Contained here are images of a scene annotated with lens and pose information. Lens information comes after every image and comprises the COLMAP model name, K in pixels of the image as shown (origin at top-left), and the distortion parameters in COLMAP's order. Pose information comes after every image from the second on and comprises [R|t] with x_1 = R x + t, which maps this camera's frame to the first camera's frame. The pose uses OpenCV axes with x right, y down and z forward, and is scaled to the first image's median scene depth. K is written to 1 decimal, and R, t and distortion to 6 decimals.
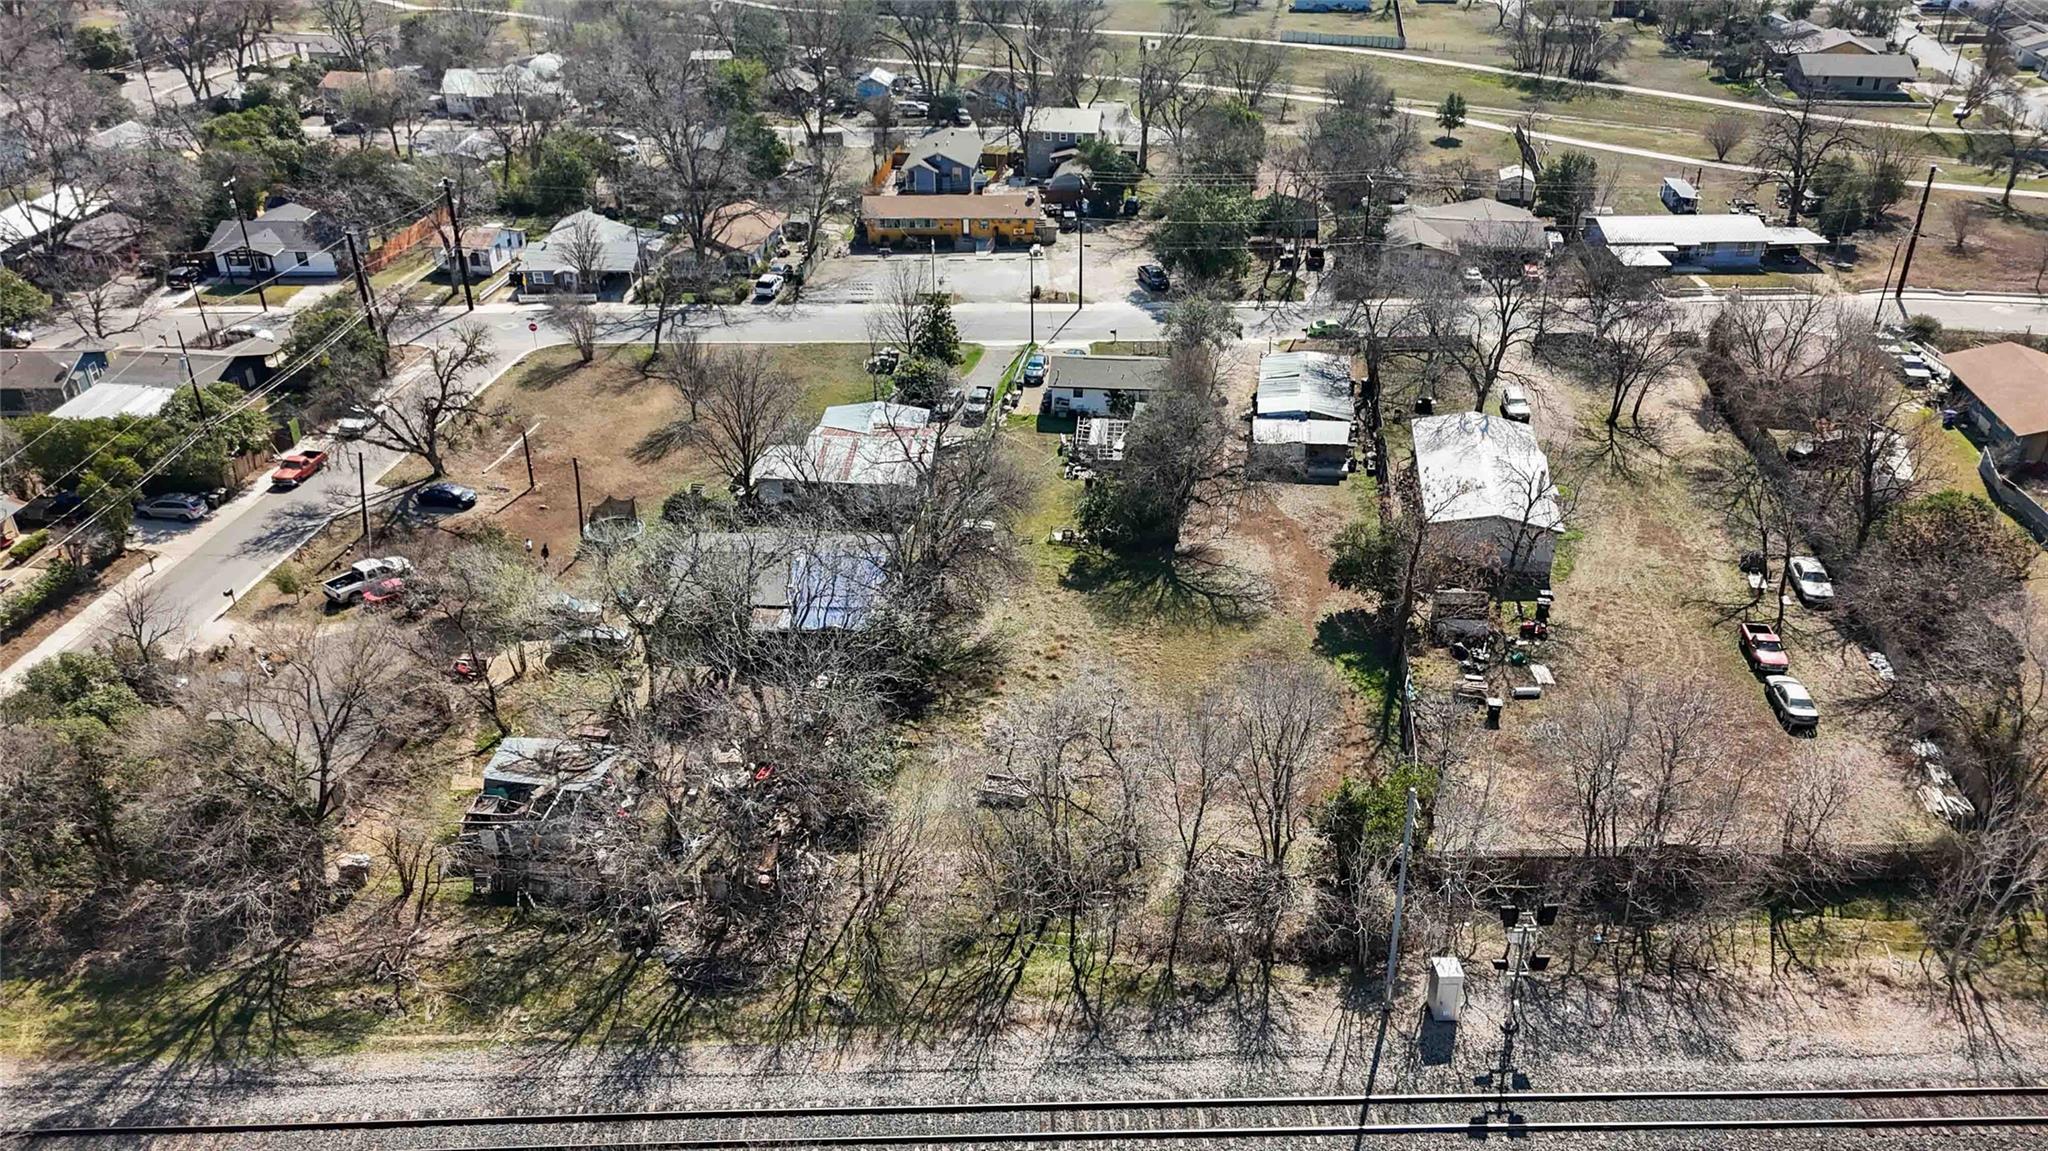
lens RADIAL K [[1501.4, 0, 1024.0], [0, 1501.4, 575.5], [0, 0, 1]] dist [0.088122, -0.095767]
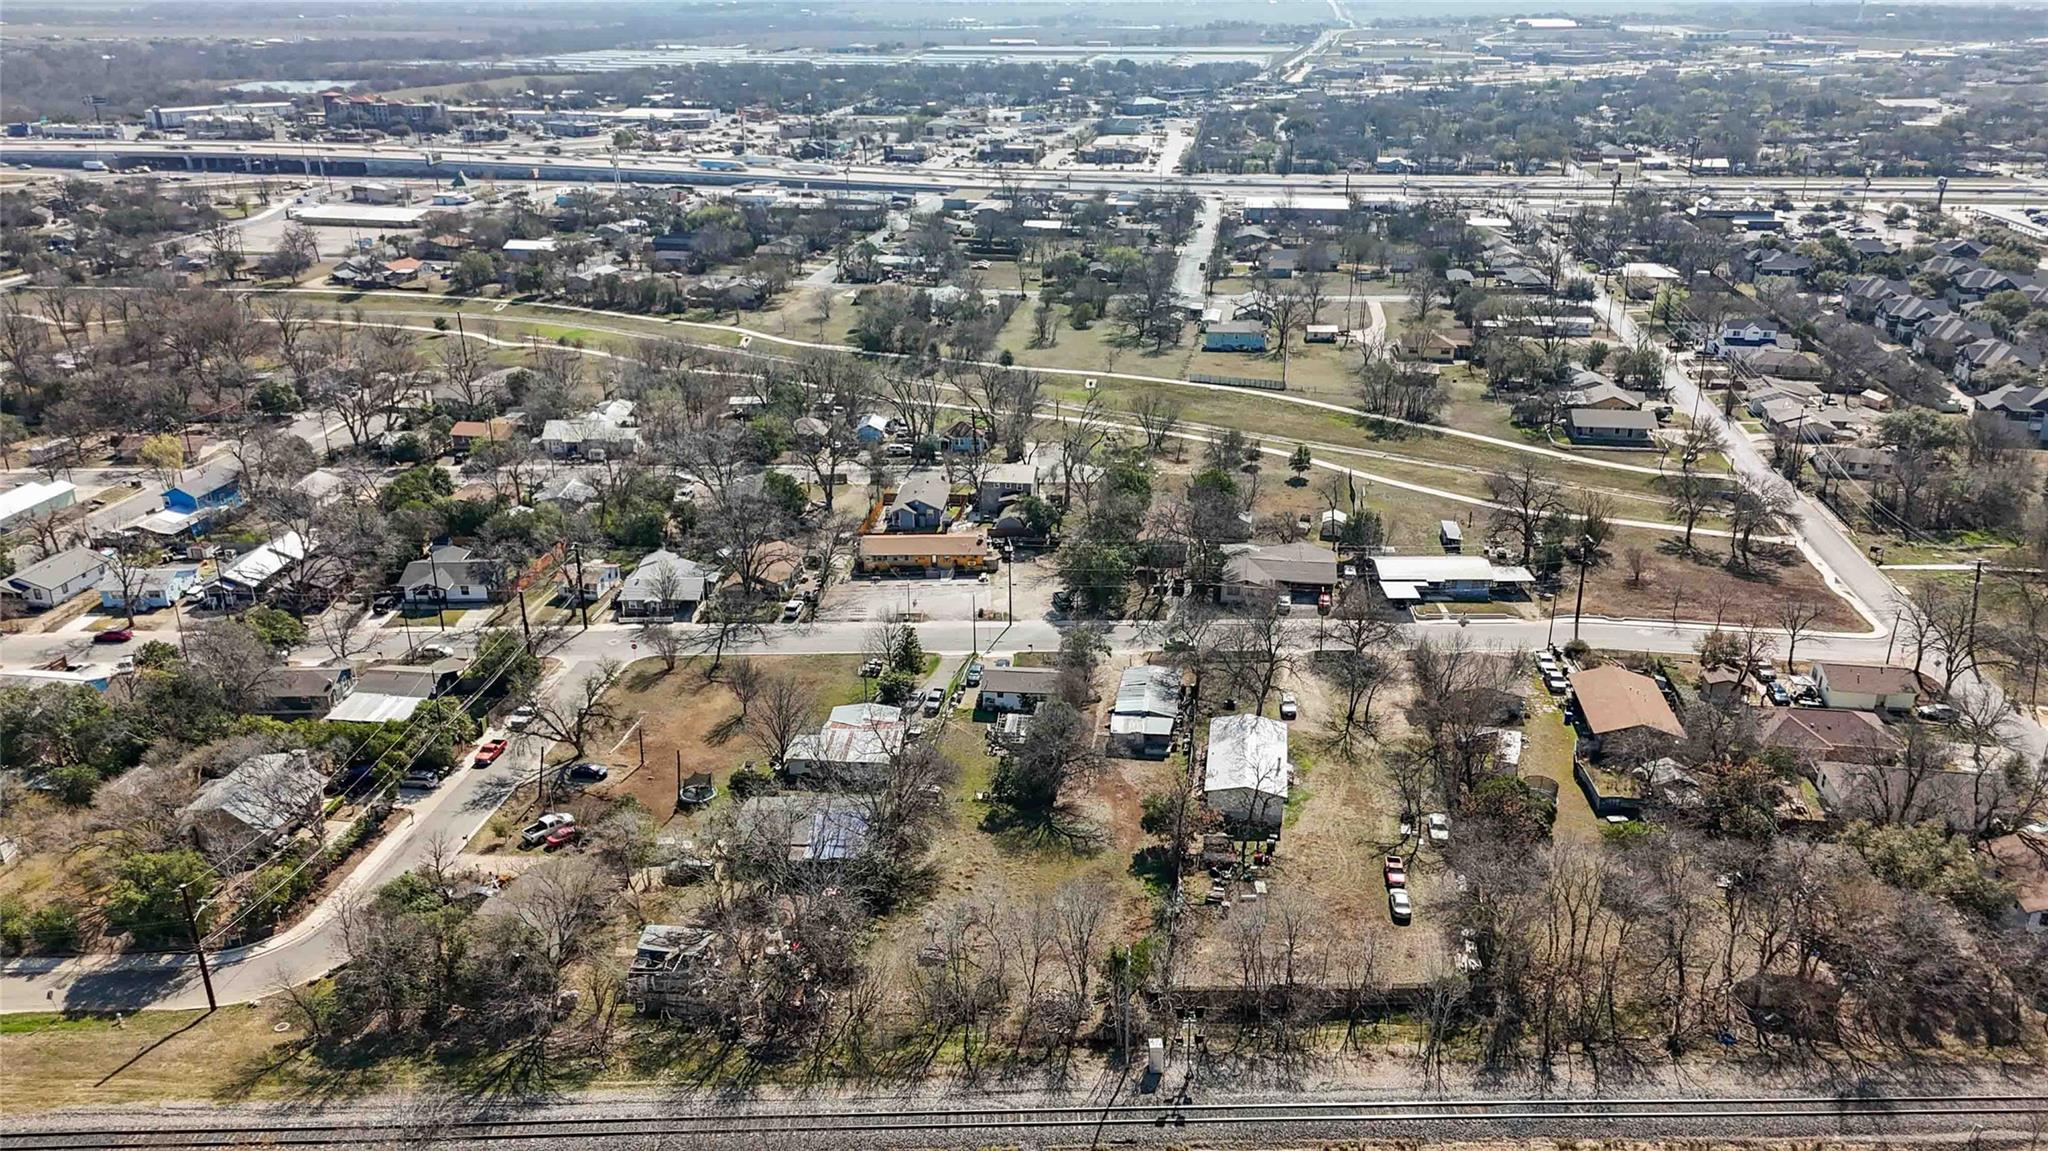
lens RADIAL K [[1501.4, 0, 1024.0], [0, 1501.4, 575.5], [0, 0, 1]] dist [0.088122, -0.095767]
pose [[0.999993, 0.001426, 0.003497, 0.064919], [-0.000933, 0.990540, -0.137223, -0.040721], [-0.003660, 0.137219, 0.990534, -0.608549]]
